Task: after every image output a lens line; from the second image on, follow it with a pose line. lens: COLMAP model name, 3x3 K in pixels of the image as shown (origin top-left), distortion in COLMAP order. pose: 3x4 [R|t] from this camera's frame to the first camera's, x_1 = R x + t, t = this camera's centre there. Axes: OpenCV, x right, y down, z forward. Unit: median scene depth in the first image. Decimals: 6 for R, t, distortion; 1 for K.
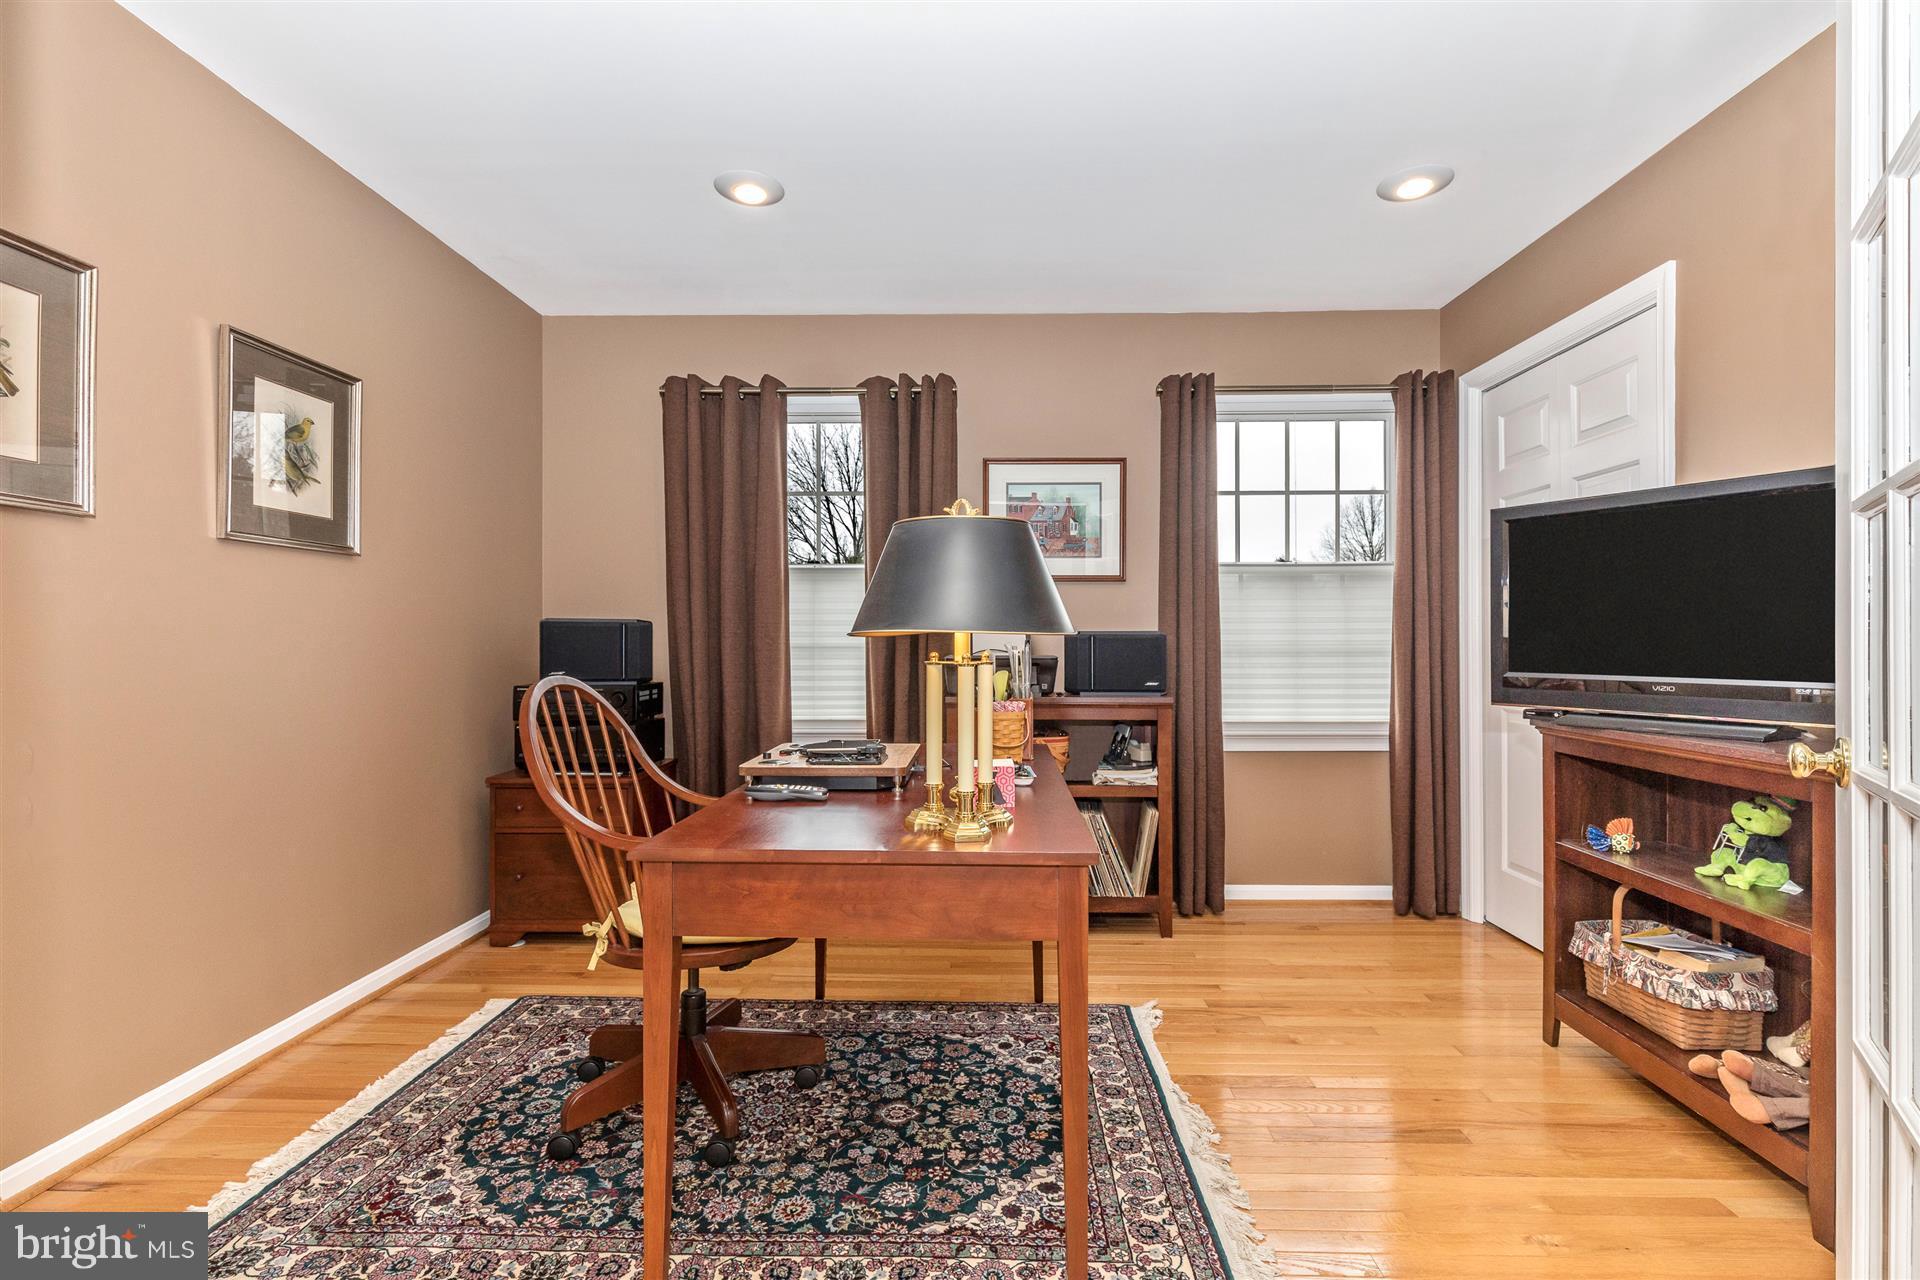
lens RADIAL K [[877.6, 0, 976.4], [0, 877.6, 622.7], [0, 0, 1]] dist [0.010455, -0.000111]
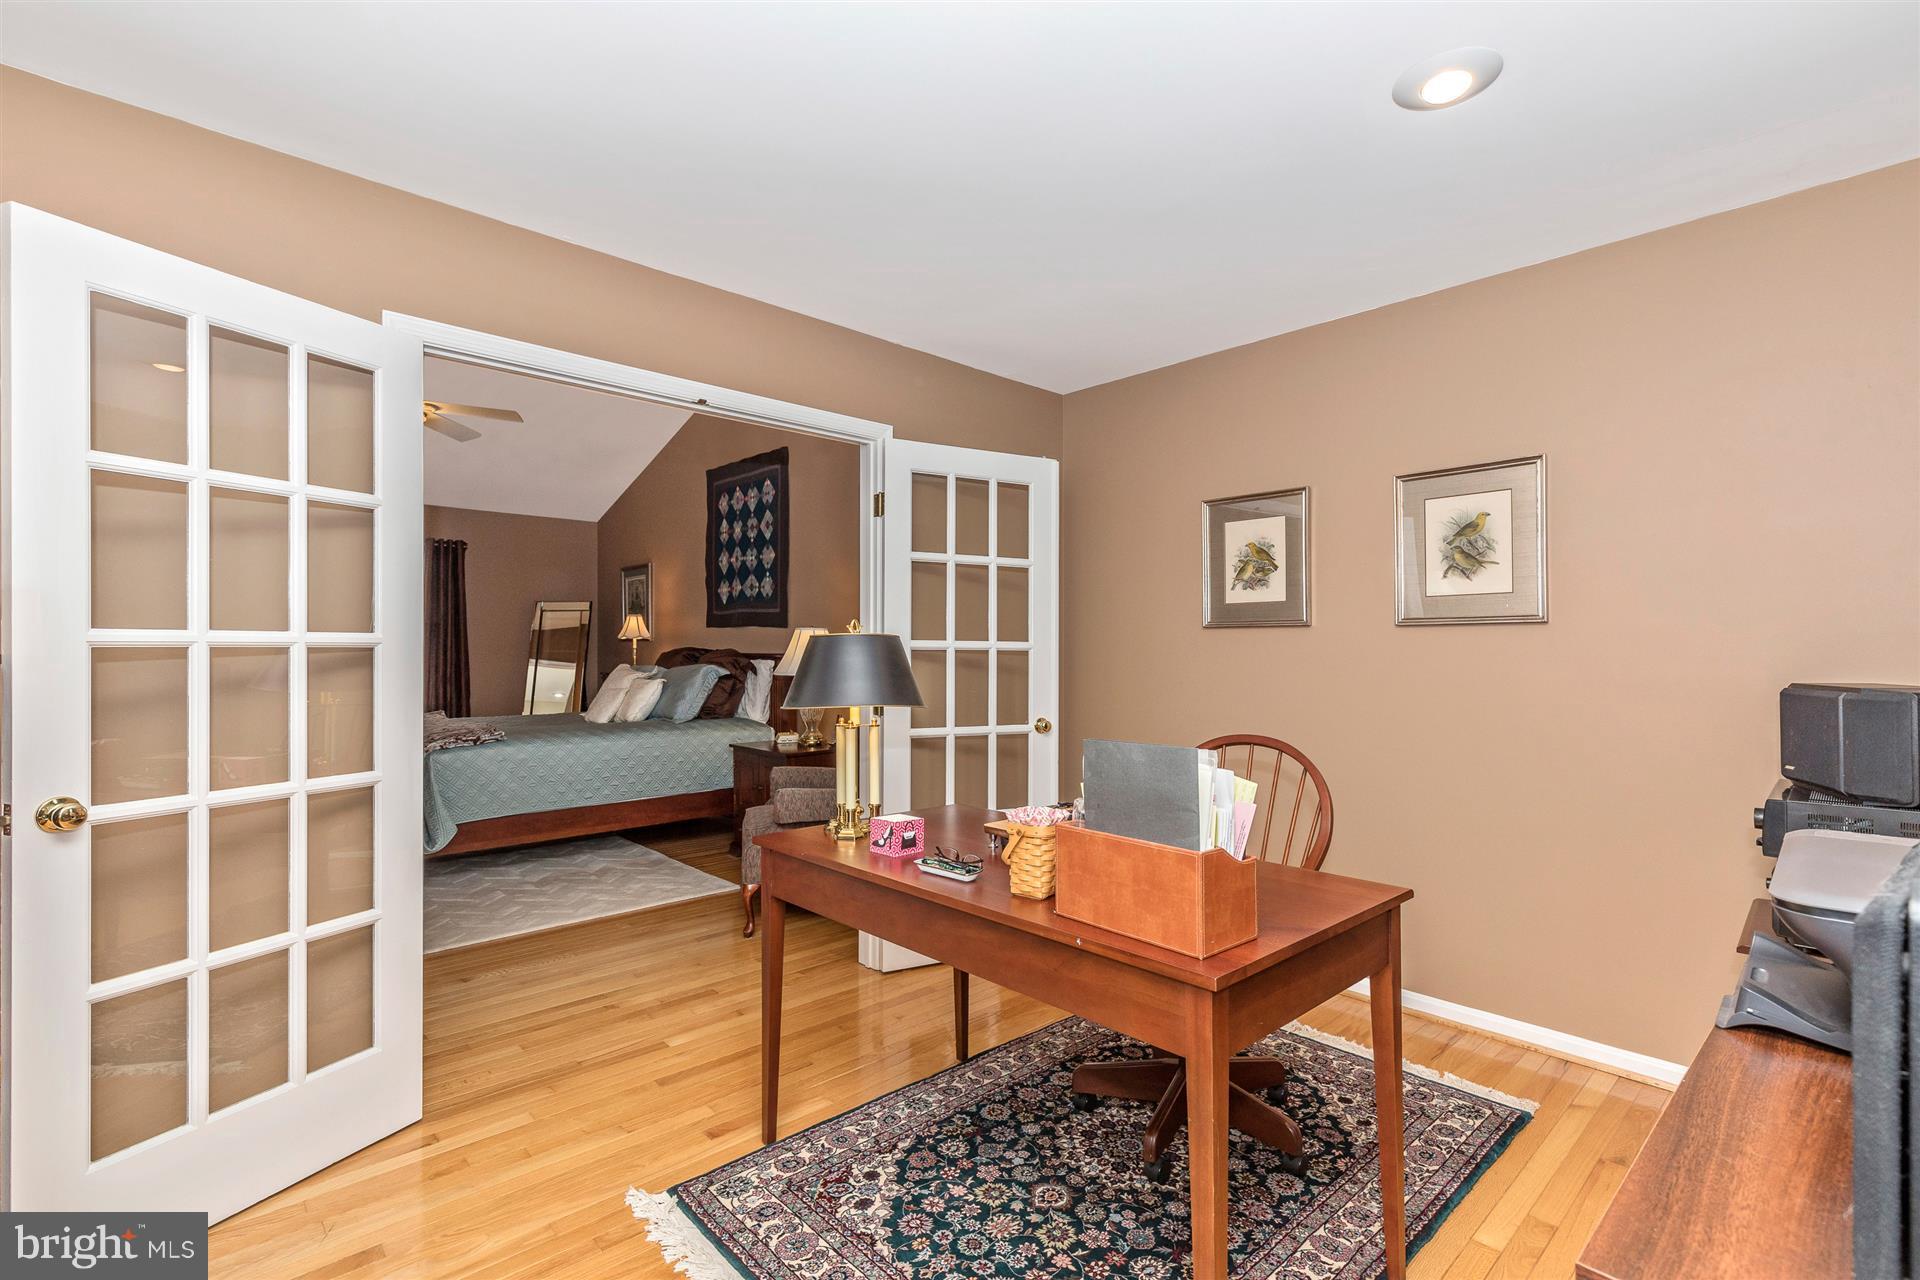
lens RADIAL K [[877.6, 0, 976.4], [0, 877.6, 622.7], [0, 0, 1]] dist [0.010455, -0.000111]
pose [[-0.717590, -0.022442, -0.696104, 0.757083], [0.014293, 0.998796, -0.046934, -0.051031], [0.696319, -0.043628, -0.716405, 1.874164]]
